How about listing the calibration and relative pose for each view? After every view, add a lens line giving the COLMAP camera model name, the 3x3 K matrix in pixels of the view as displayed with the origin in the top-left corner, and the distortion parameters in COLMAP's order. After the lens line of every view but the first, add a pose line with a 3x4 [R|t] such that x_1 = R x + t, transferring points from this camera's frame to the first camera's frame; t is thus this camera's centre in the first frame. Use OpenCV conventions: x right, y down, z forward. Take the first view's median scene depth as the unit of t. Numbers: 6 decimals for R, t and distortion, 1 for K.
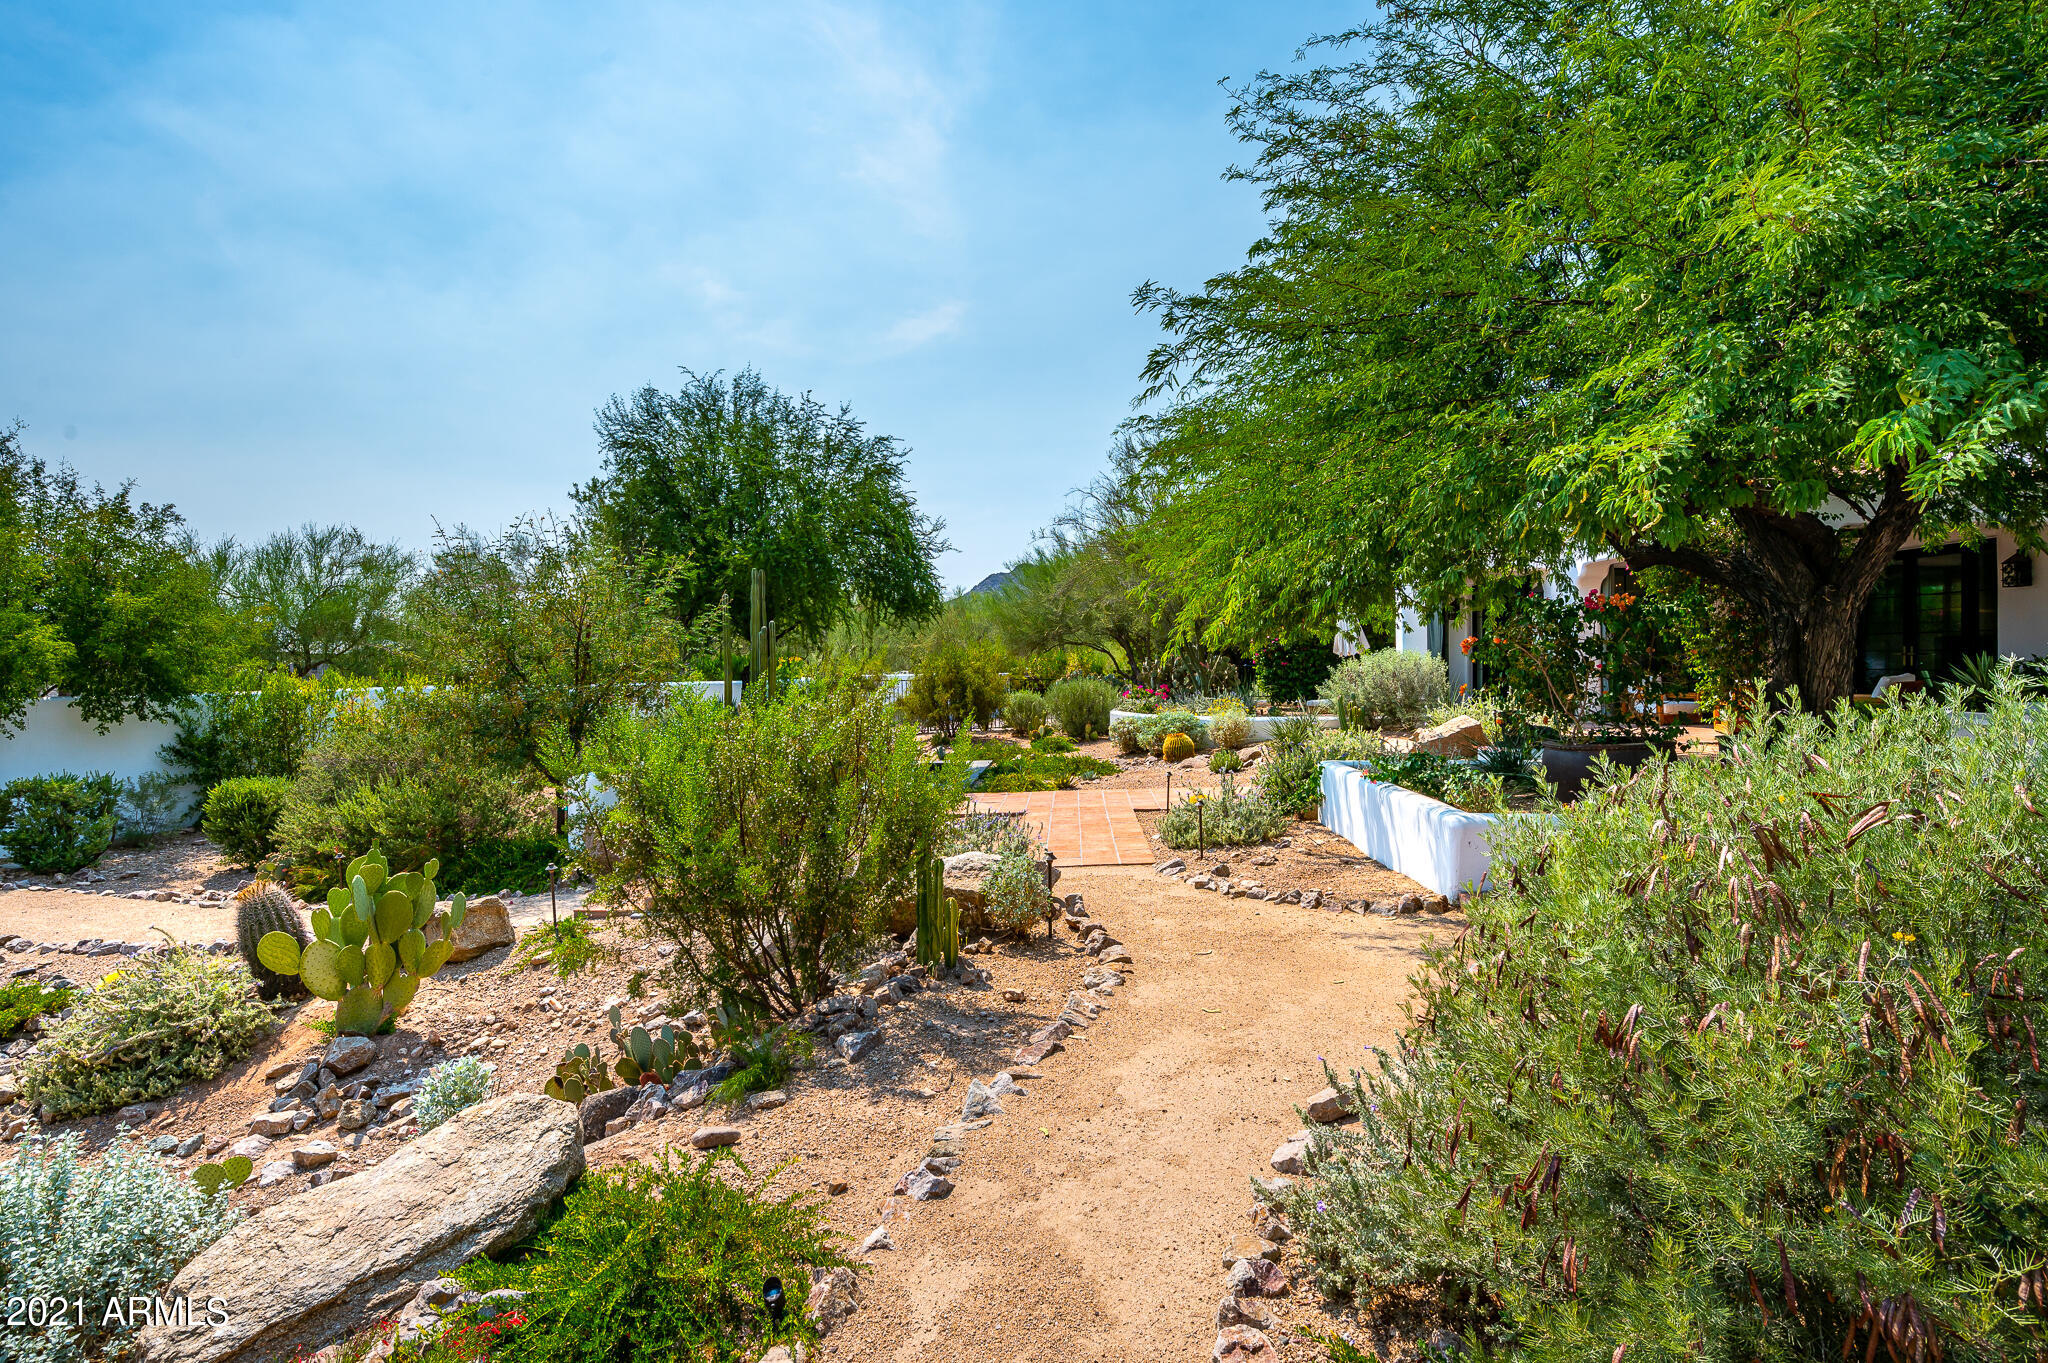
lens RADIAL K [[1062.6, 0, 1024.0], [0, 1062.6, 681.5], [0, 0, 1]] dist [0.023478, 0.000142]
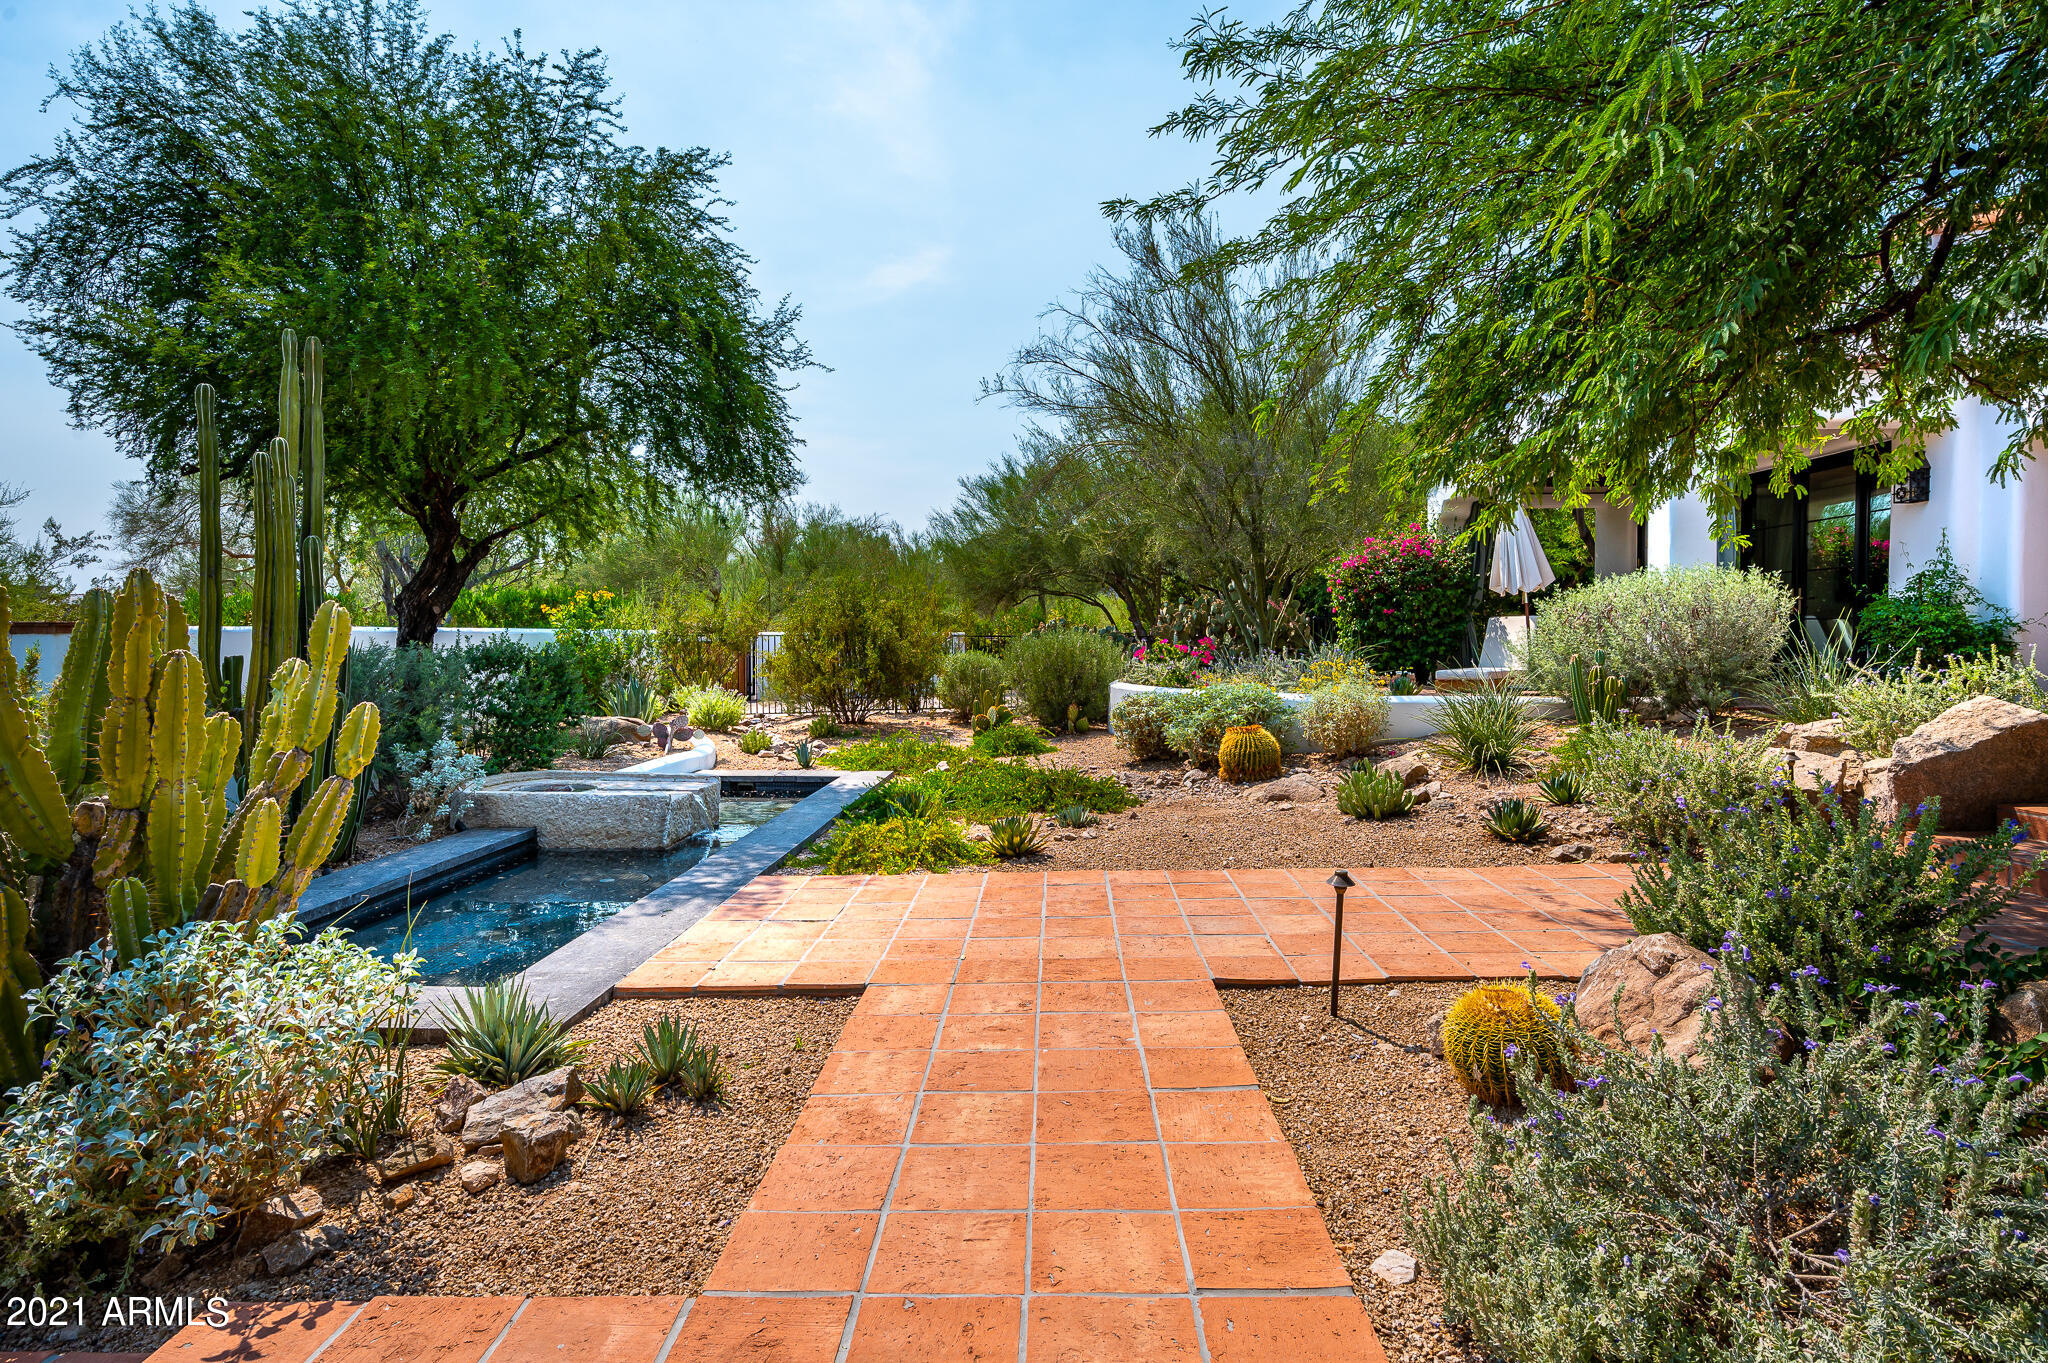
lens RADIAL K [[1047.5, 0, 1024.0], [0, 1047.5, 681.5], [0, 0, 1]] dist [-0.000053, -0.000173]
pose [[0.999867, 0.011237, 0.011780, 0.028826], [-0.011486, 0.999707, 0.021292, 0.016643], [-0.011537, -0.021425, 0.999704, 0.463641]]
